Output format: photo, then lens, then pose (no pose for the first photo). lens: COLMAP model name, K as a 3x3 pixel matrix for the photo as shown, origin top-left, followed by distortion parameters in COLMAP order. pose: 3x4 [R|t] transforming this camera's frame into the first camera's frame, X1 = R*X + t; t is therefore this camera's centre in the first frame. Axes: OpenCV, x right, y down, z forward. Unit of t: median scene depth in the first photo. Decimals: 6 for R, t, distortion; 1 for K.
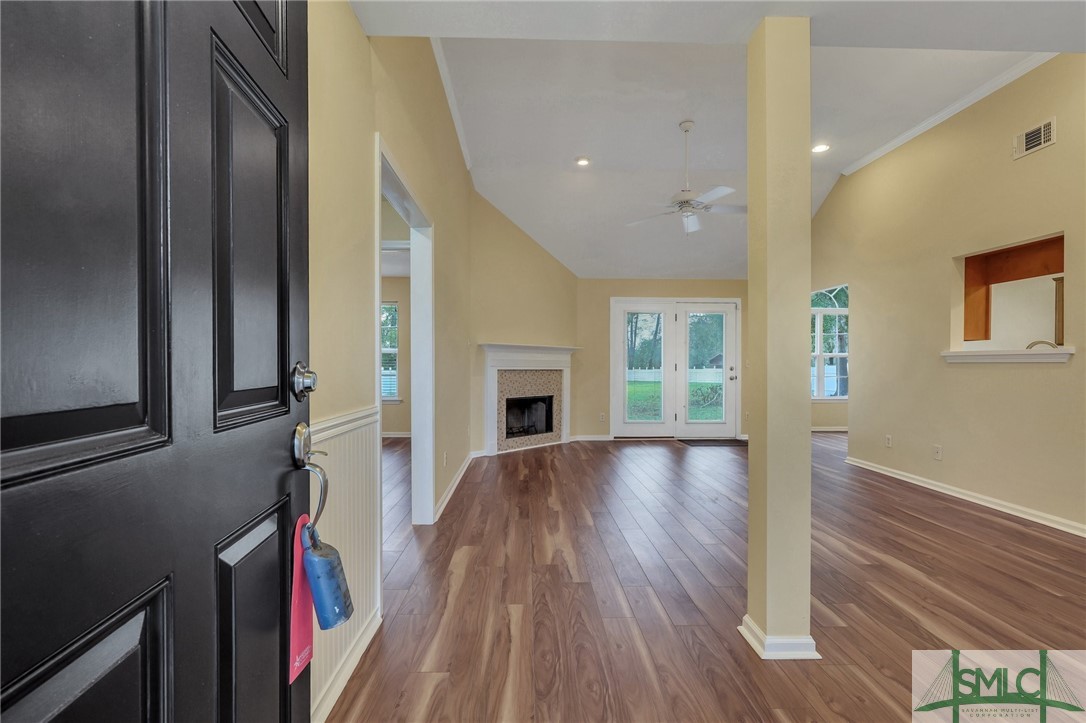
lens RADIAL K [[483.2, 0, 540.0], [0, 483.2, 366.7], [0, 0, 1]] dist [-0.002611, 0.000116]
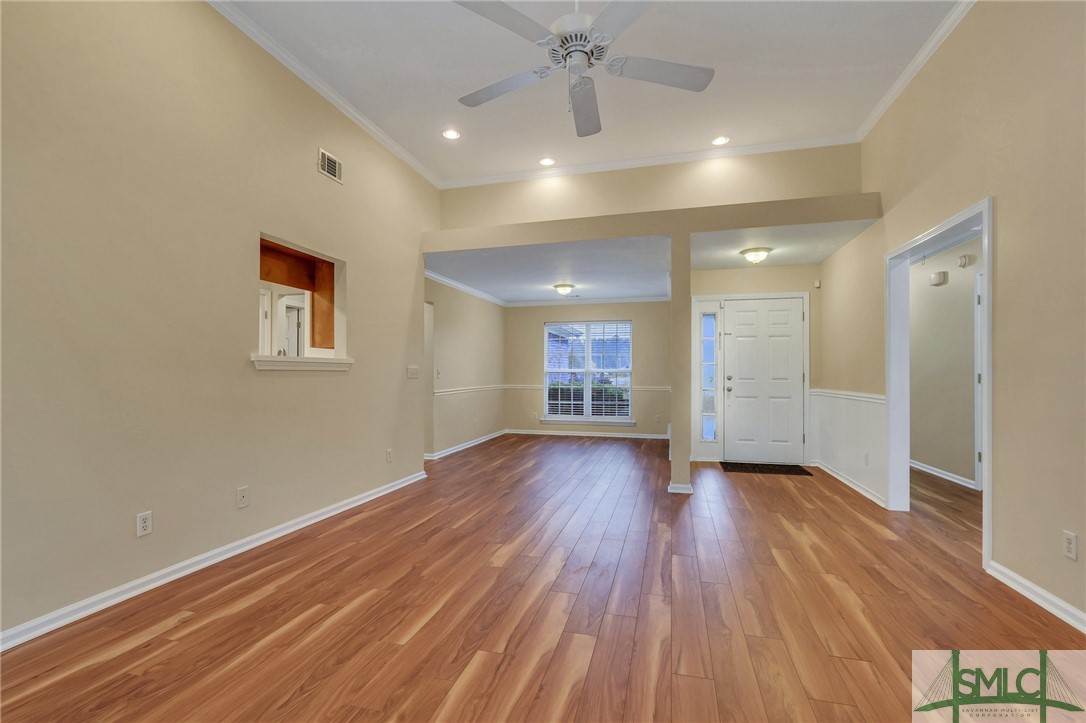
lens RADIAL K [[483.2, 0, 540.0], [0, 483.2, 365.8], [0, 0, 1]] dist [-0.002611, 0.000116]
pose [[-0.958553, 0.000124, 0.284914, 0.145185], [-0.002653, 0.999953, -0.009361, -0.005958], [-0.284901, -0.009728, -0.958507, 1.076875]]
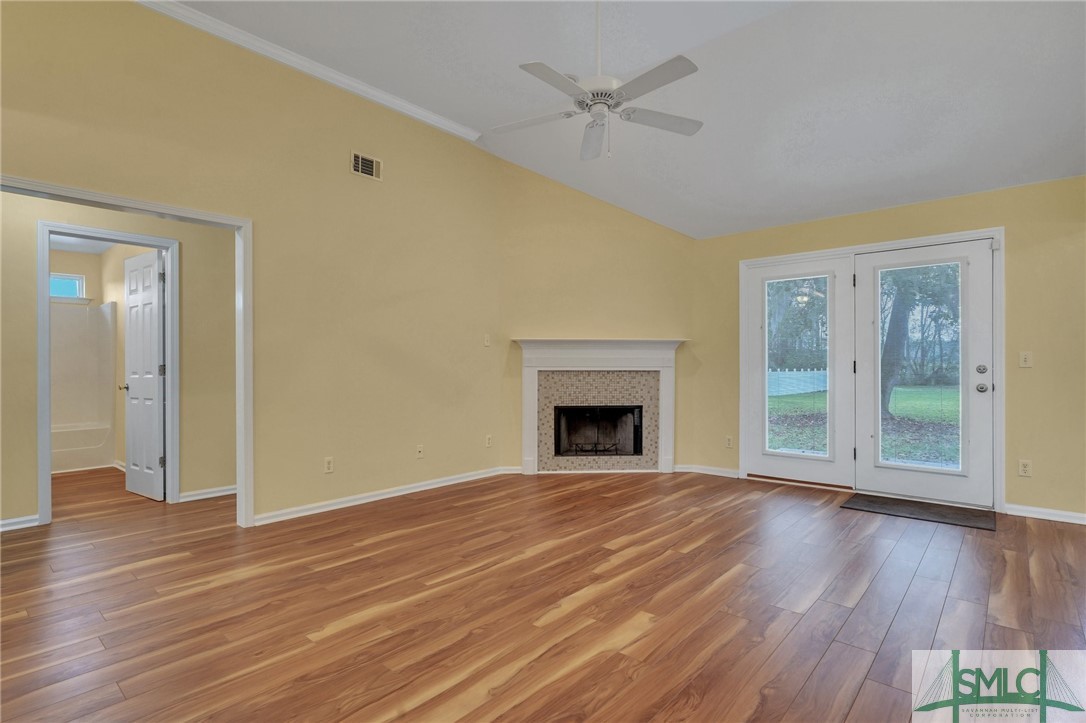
lens RADIAL K [[538.8, 0, 547.6], [0, 538.8, 365.0], [0, 0, 1]] dist [0.004784, 0.000284]
pose [[0.740897, -0.003992, -0.671607, 0.518726], [0.001293, 0.999989, -0.004517, 0.001055], [0.671618, 0.002479, 0.740894, 0.322396]]
